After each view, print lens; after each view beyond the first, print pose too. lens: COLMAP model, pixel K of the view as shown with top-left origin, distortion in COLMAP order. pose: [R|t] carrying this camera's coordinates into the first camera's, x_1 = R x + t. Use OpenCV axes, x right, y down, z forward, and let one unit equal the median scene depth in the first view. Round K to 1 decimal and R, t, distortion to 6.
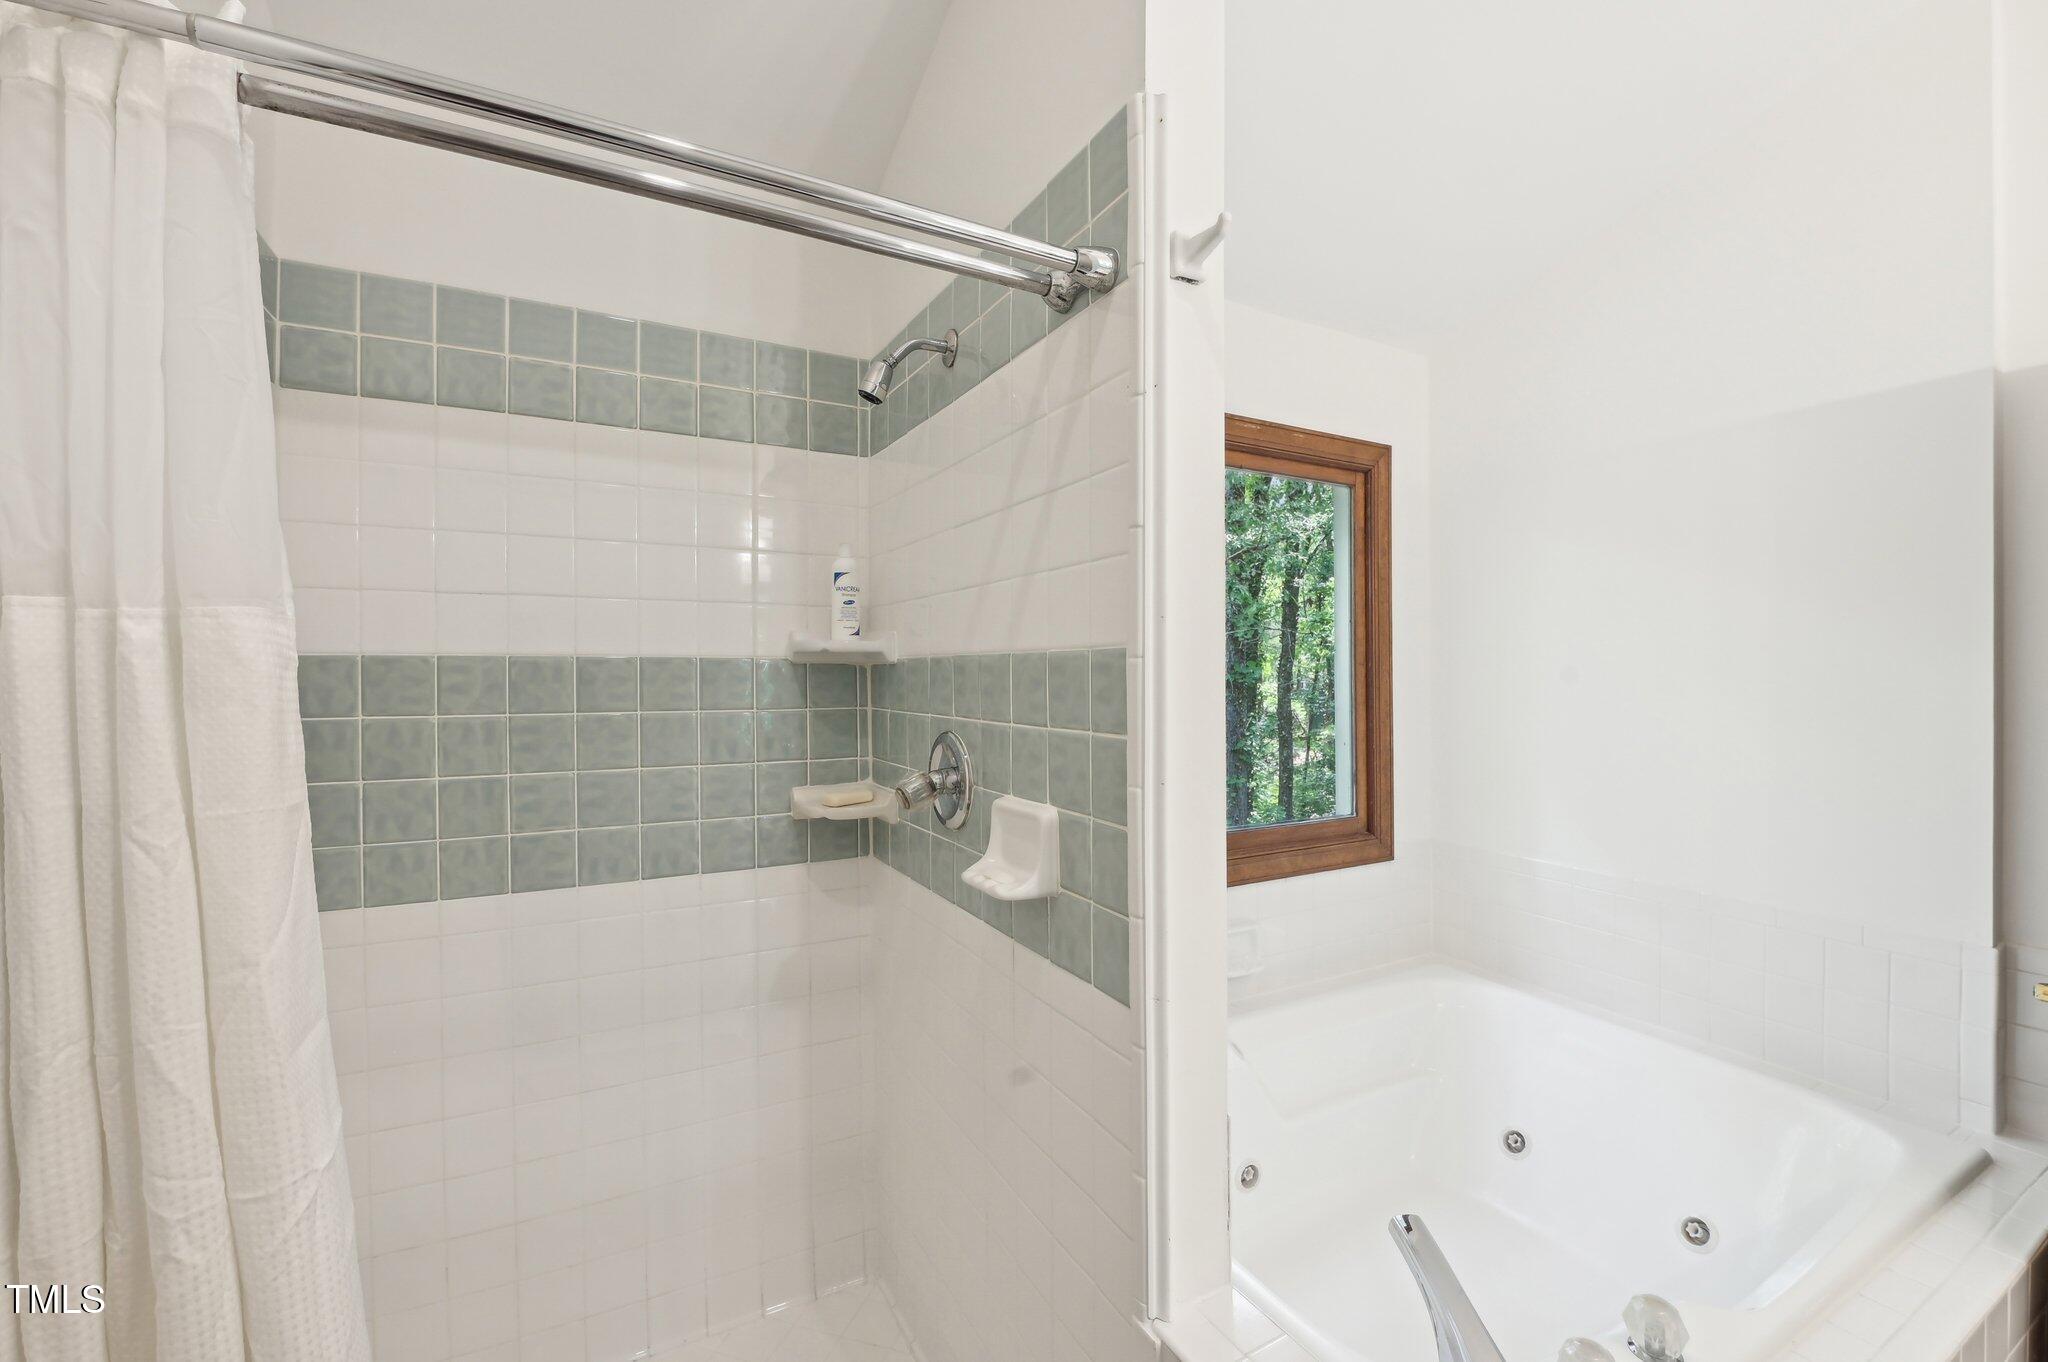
lens RADIAL K [[844.0, 0, 1023.9], [0, 844.0, 684.1], [0, 0, 1]] dist [-0.017728, -0.002281]
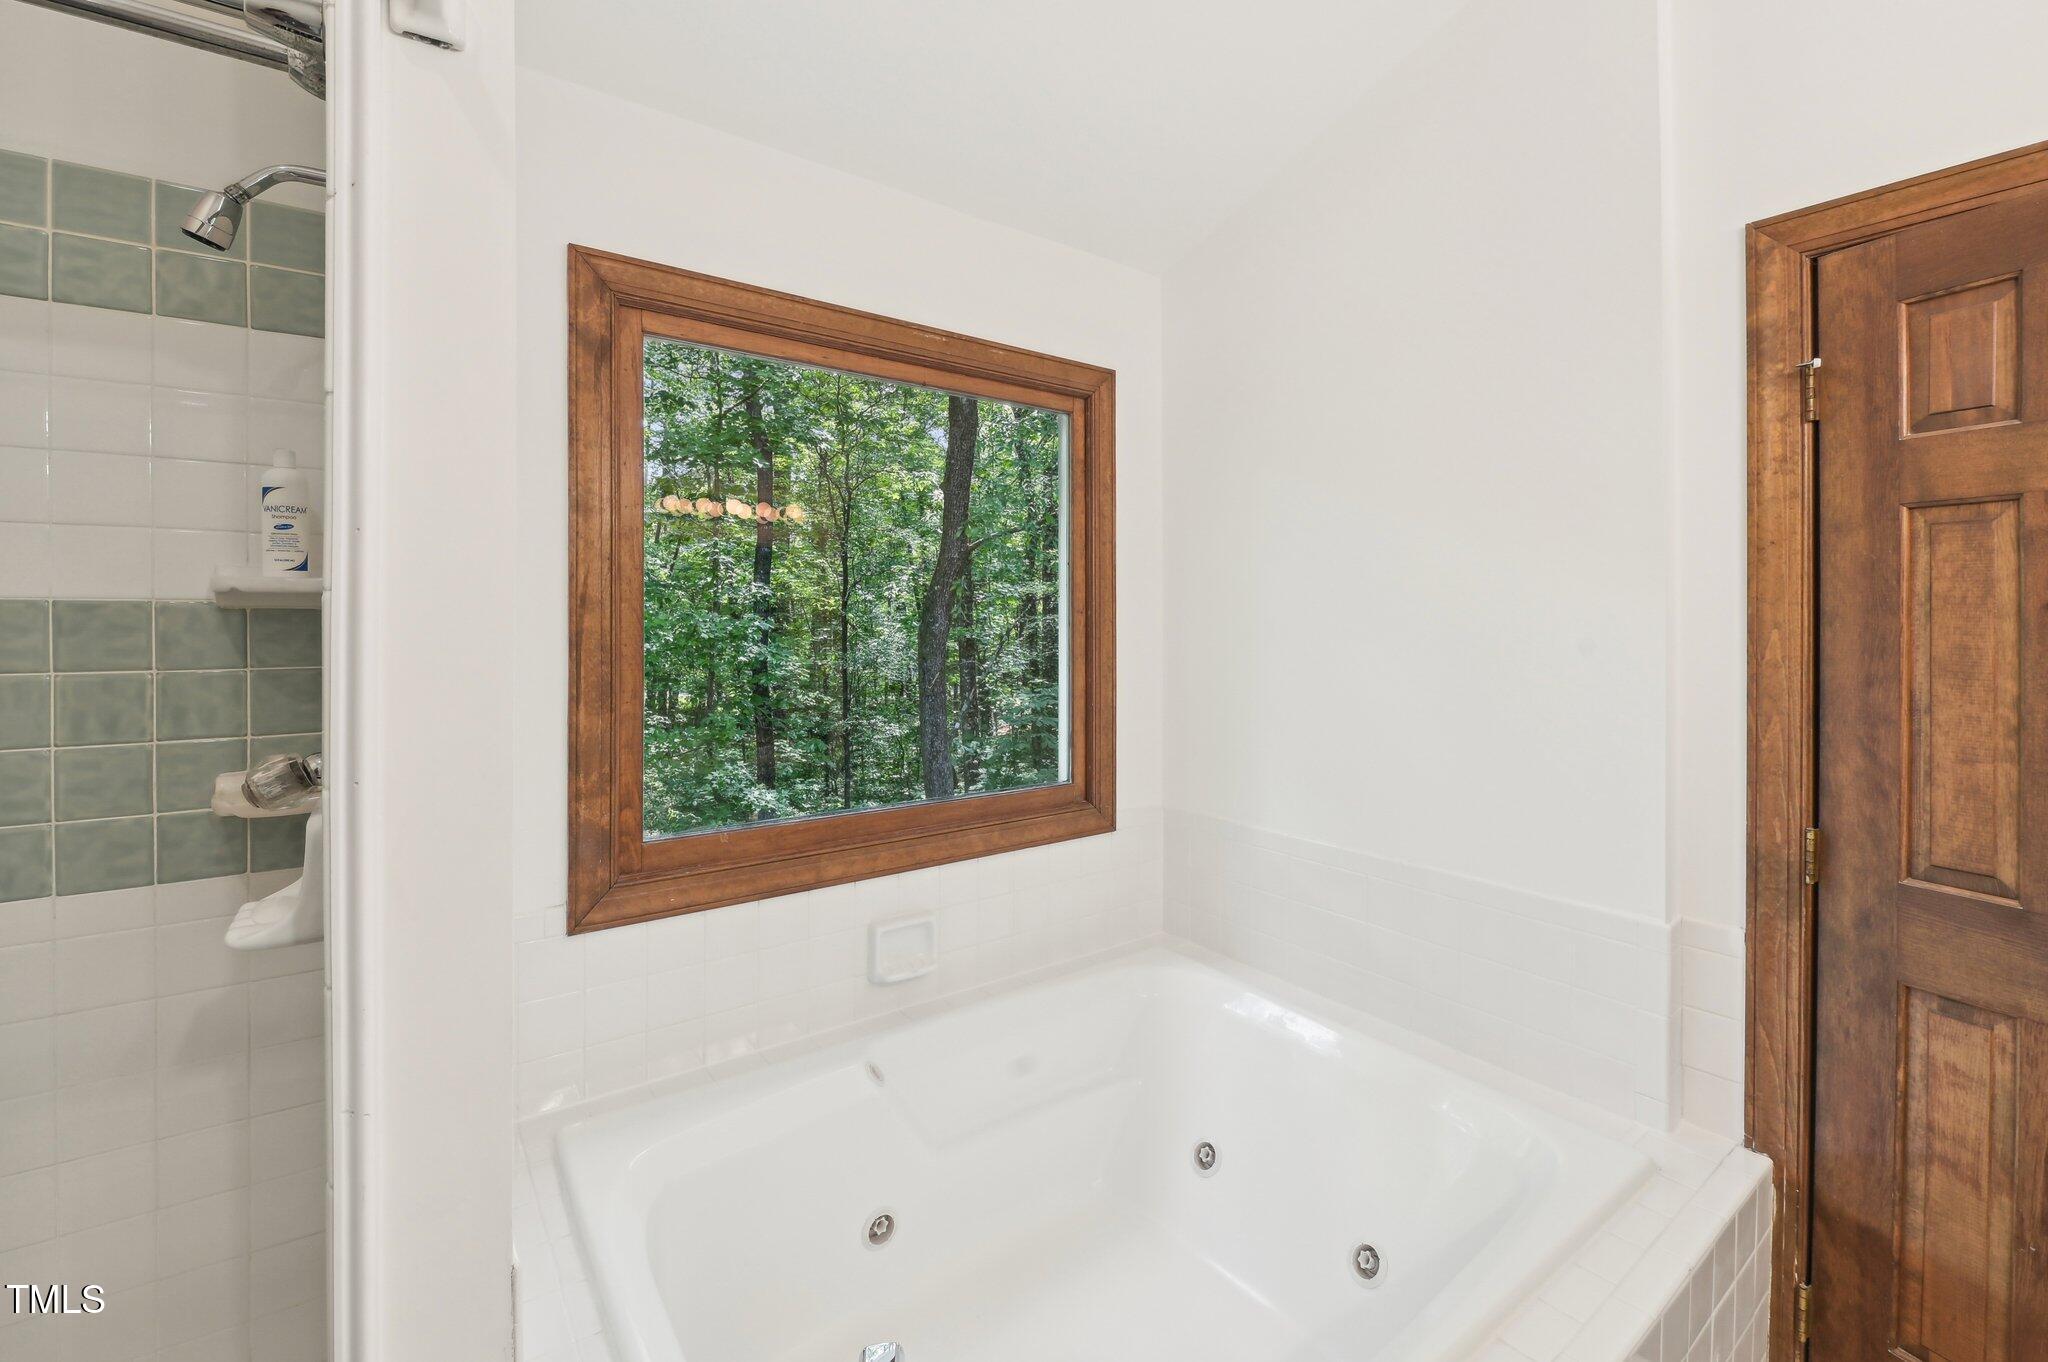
lens RADIAL K [[844.0, 0, 1069.6], [0, 844.0, 628.0], [0, 0, 1]] dist [-0.017728, -0.002281]
pose [[0.989776, -0.005522, 0.142523, 0.287383], [0.007791, 0.999852, -0.015363, 0.007863], [-0.142417, 0.016317, 0.989672, 0.126509]]
